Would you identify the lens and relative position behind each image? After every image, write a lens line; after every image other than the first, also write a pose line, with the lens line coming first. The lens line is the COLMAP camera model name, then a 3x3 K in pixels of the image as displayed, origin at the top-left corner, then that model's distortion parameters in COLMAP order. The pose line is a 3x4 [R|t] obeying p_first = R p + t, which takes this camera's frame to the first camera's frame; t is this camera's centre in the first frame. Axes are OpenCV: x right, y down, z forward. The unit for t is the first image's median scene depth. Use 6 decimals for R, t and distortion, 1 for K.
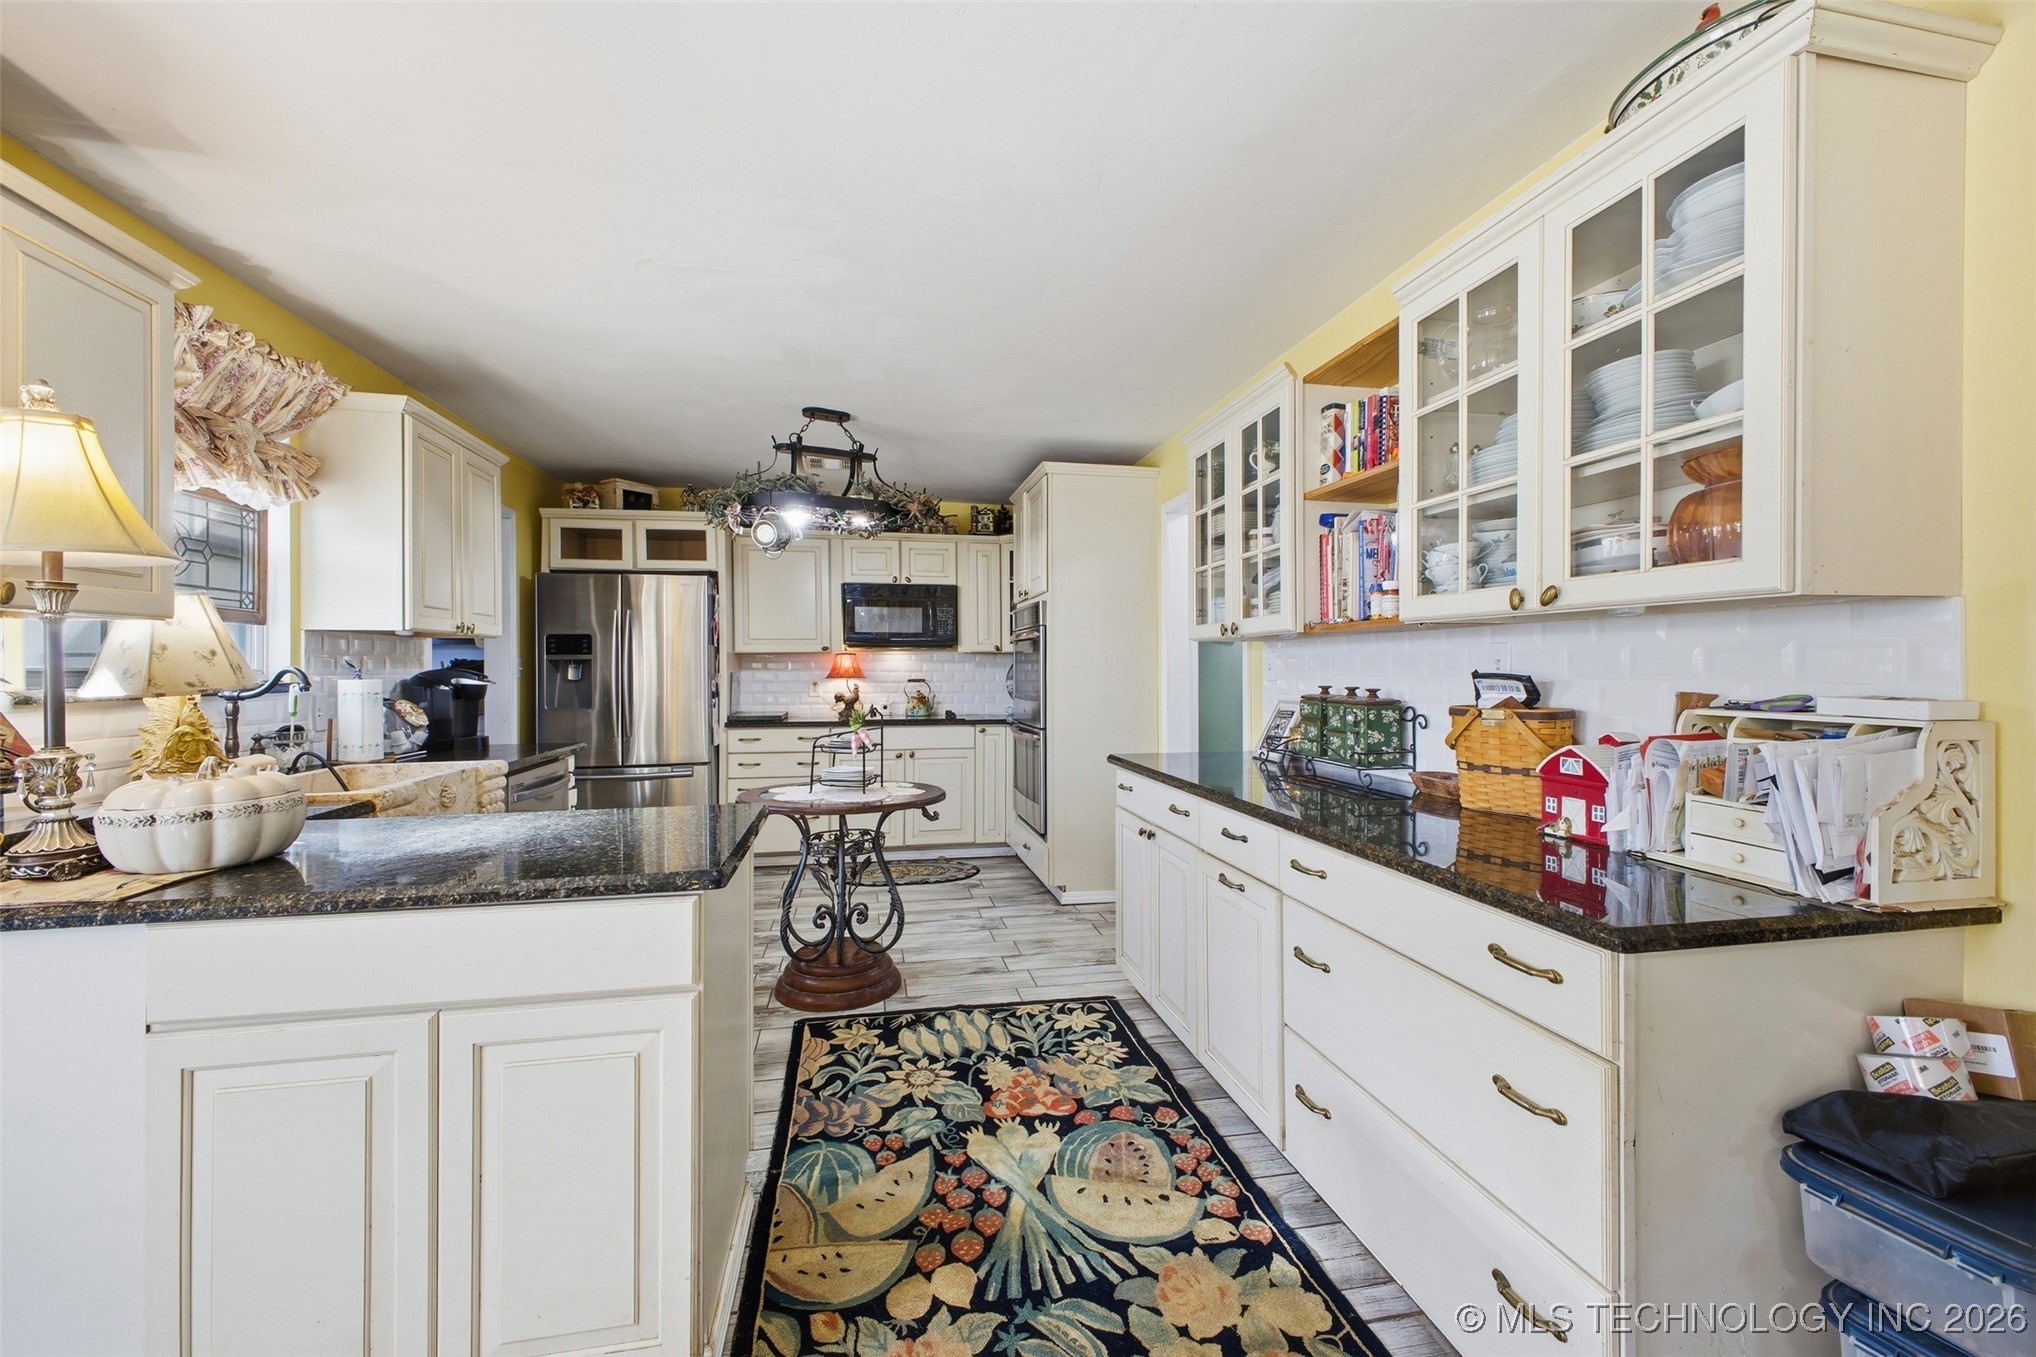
lens RADIAL K [[816.0, 0, 1025.1], [0, 816.0, 669.0], [0, 0, 1]] dist [0.010298, -0.004472]
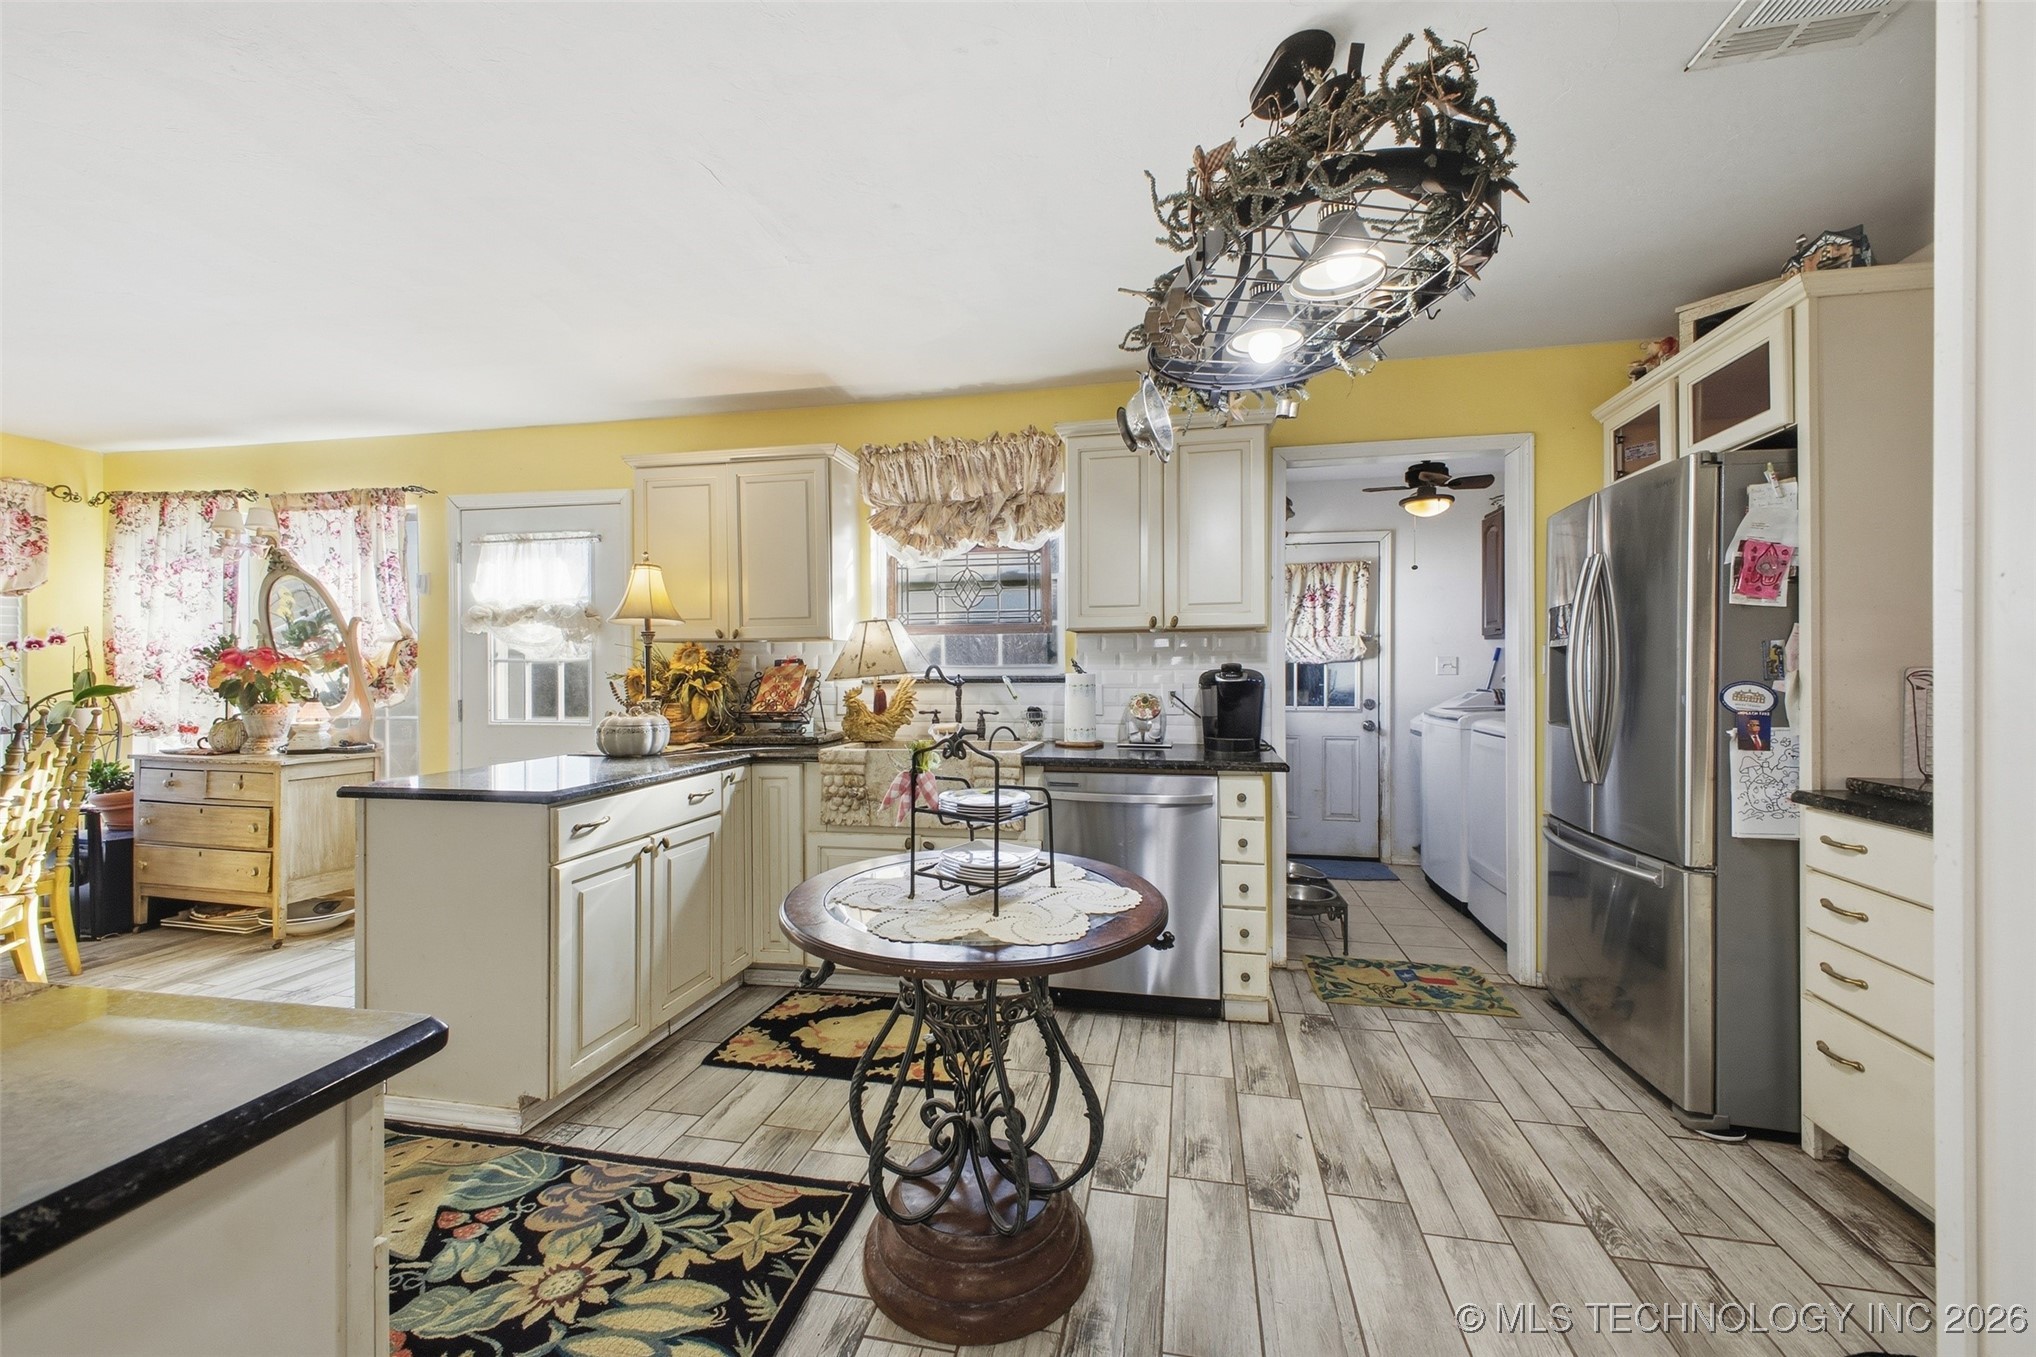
lens RADIAL K [[808.9, 0, 1016.7], [0, 808.9, 668.0], [0, 0, 1]] dist [0.008748, -0.000302]
pose [[-0.400351, 0.001997, -0.916360, 0.346531], [0.003234, 0.999994, 0.000767, 0.005845], [0.916356, -0.002657, -0.400355, 1.699119]]
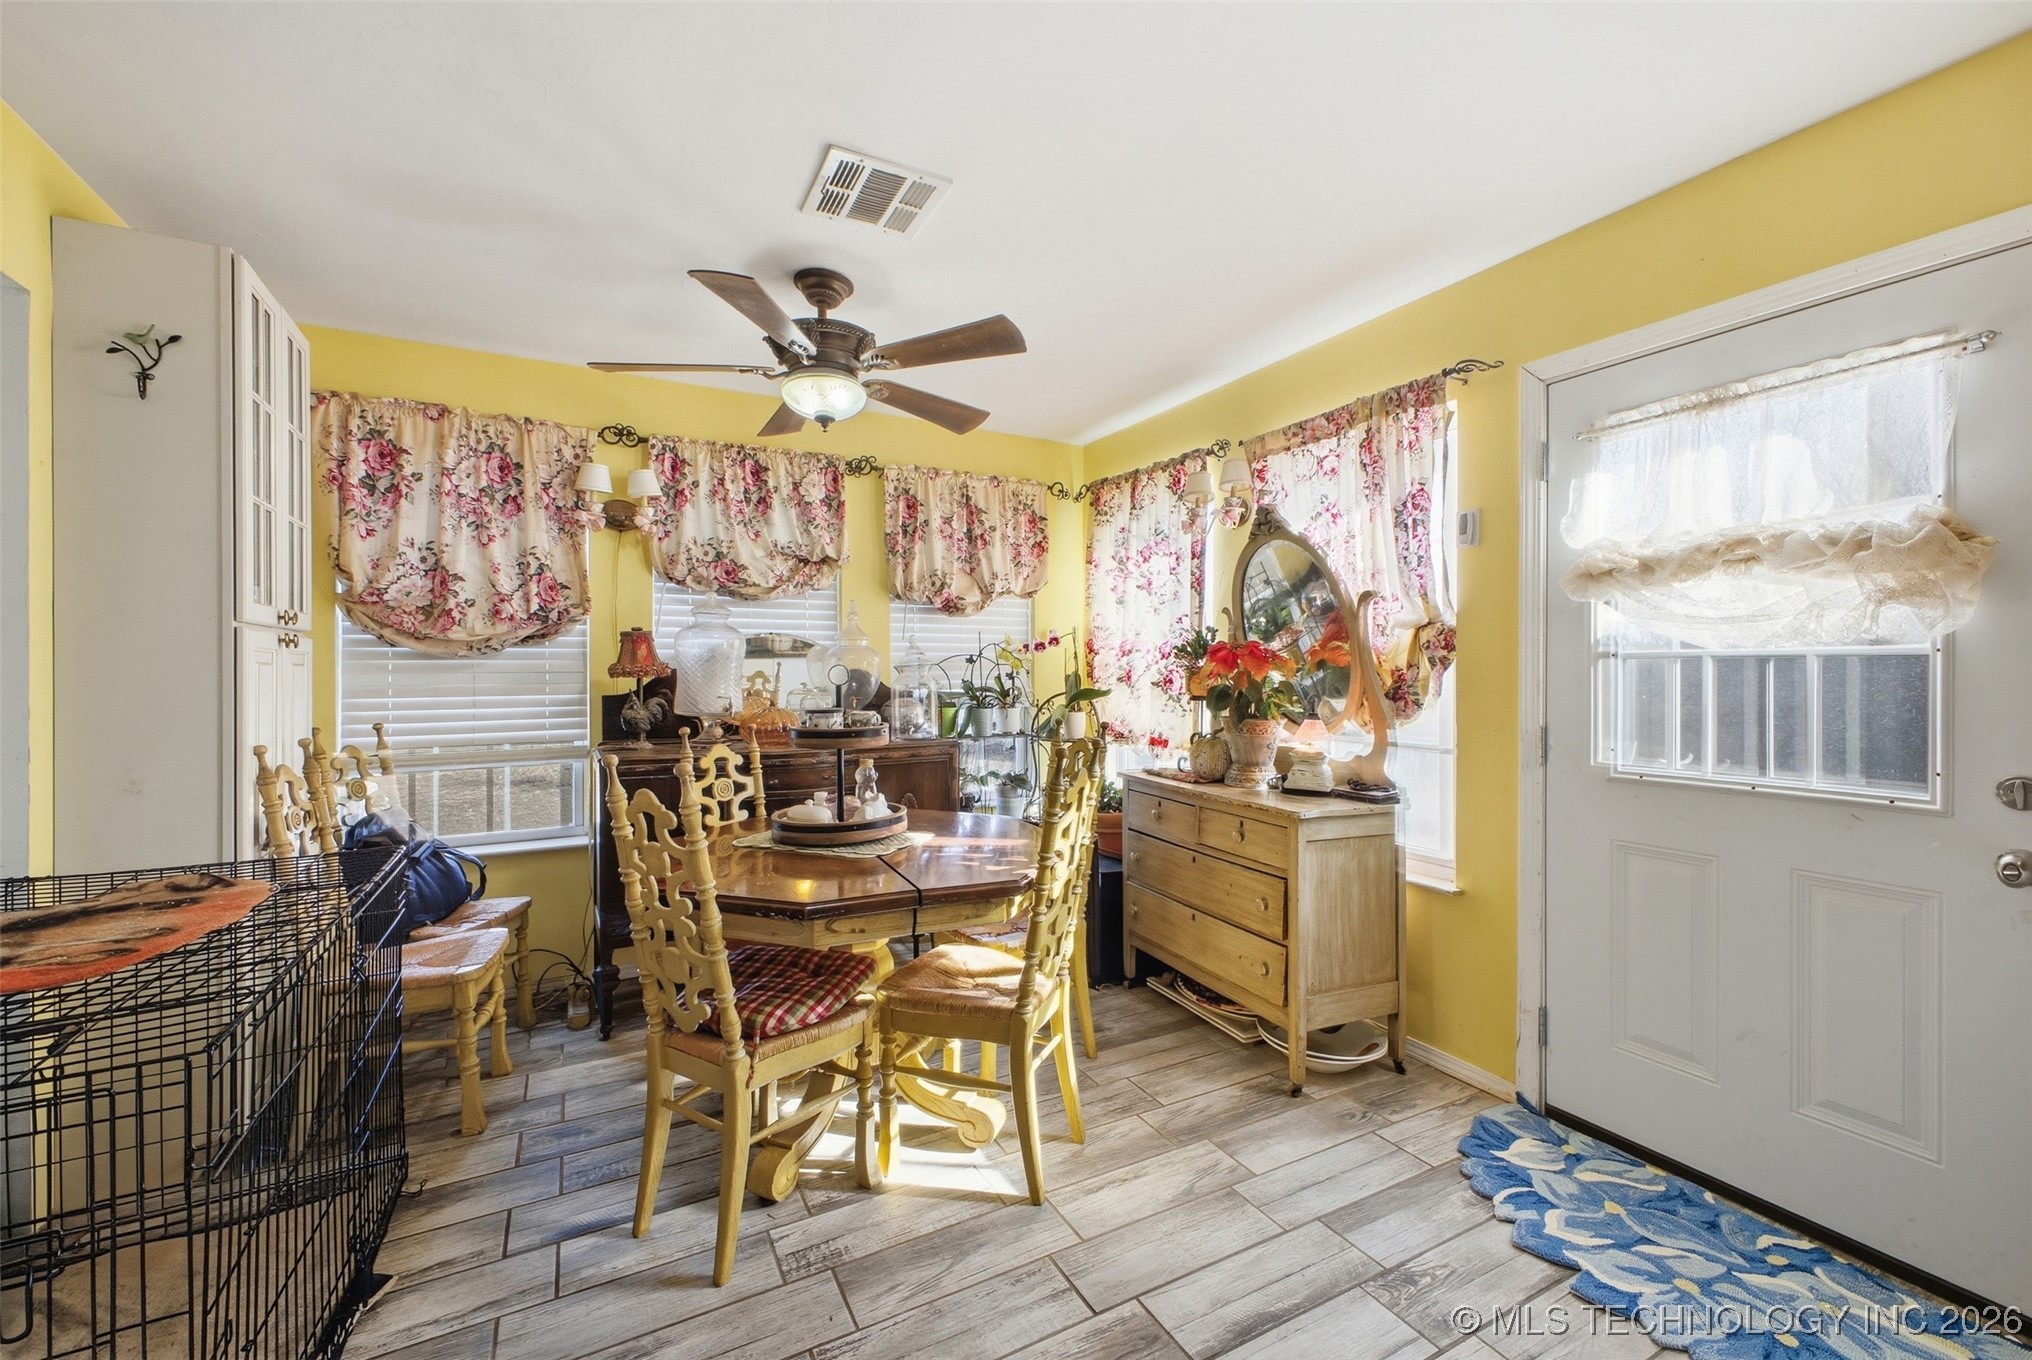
lens RADIAL K [[820.4, 0, 1016.0], [0, 820.4, 680.0], [0, 0, 1]] dist [0.000539, -0.000220]
pose [[-0.958148, 0.003686, -0.286250, 0.114834], [0.001852, 0.999976, 0.006679, 0.009079], [0.286268, 0.005870, -0.958132, 0.663606]]
